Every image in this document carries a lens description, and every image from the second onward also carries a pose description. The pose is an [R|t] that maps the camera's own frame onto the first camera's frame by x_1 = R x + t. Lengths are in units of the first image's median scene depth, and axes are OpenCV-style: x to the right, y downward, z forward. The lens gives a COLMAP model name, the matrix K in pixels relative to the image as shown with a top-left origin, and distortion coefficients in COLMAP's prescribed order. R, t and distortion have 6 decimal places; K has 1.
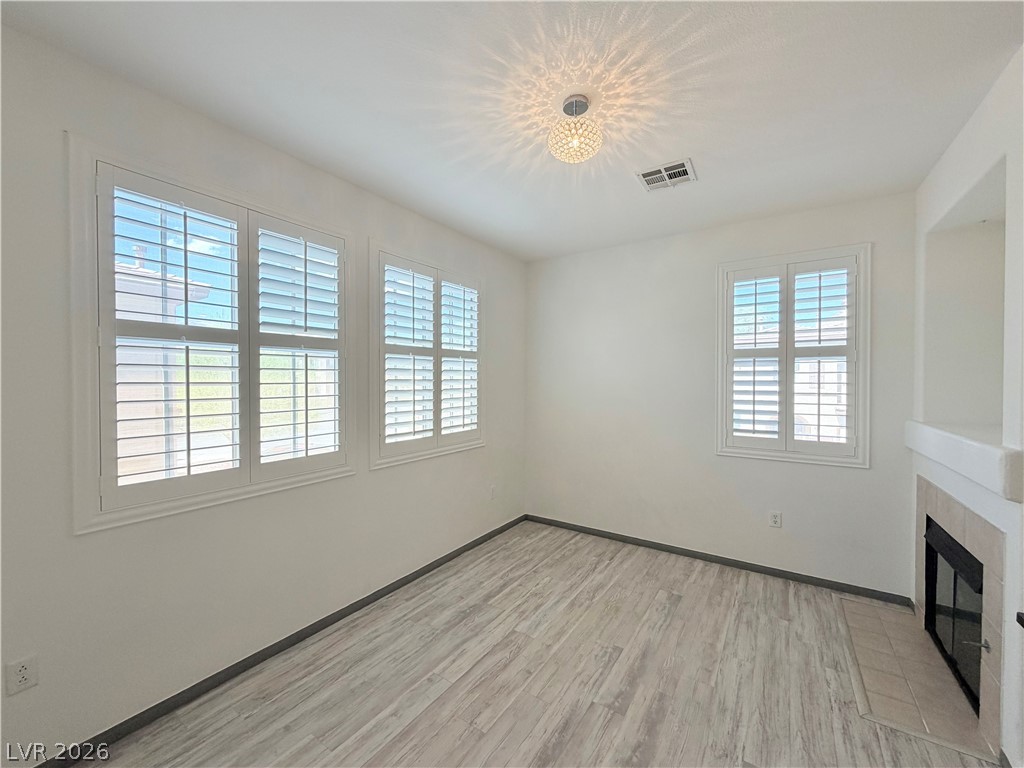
lens RADIAL K [[408.0, 0, 509.8], [0, 408.0, 384.3], [0, 0, 1]] dist [0.000496, 0.000204]
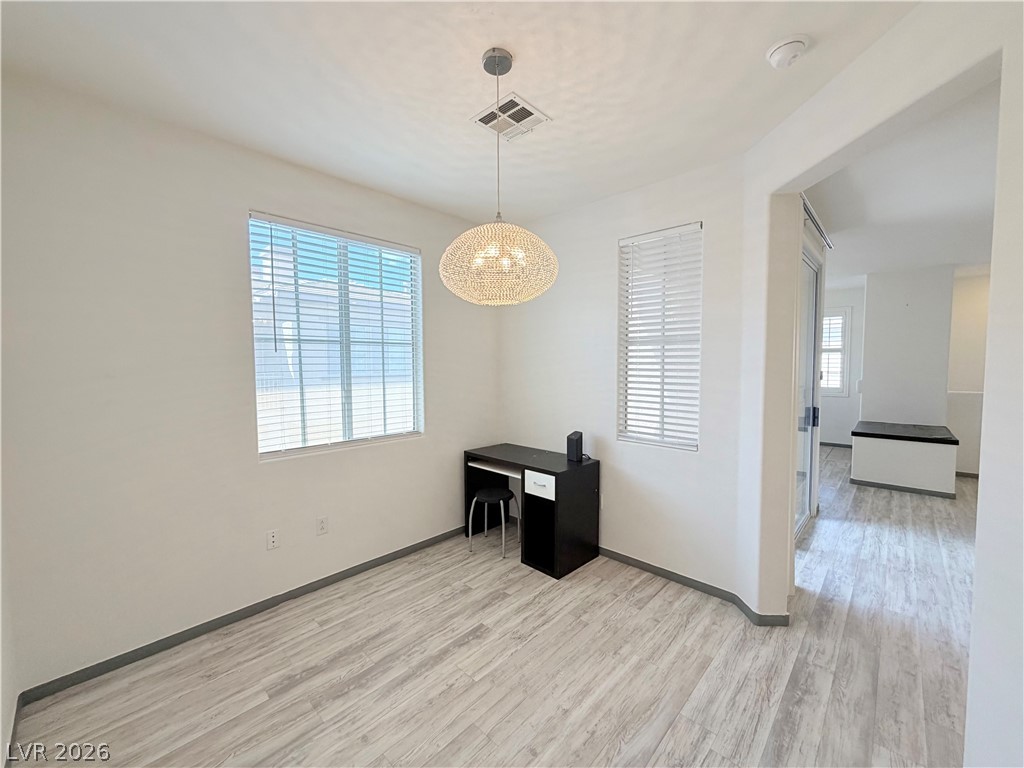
lens RADIAL K [[408.0, 0, 512.6], [0, 408.0, 387.3], [0, 0, 1]] dist [0.000496, 0.000204]
pose [[0.986806, -0.001875, -0.161897, -0.783014], [0.009060, 0.999006, 0.043653, 0.018586], [0.161655, -0.044544, 0.985842, -1.877017]]
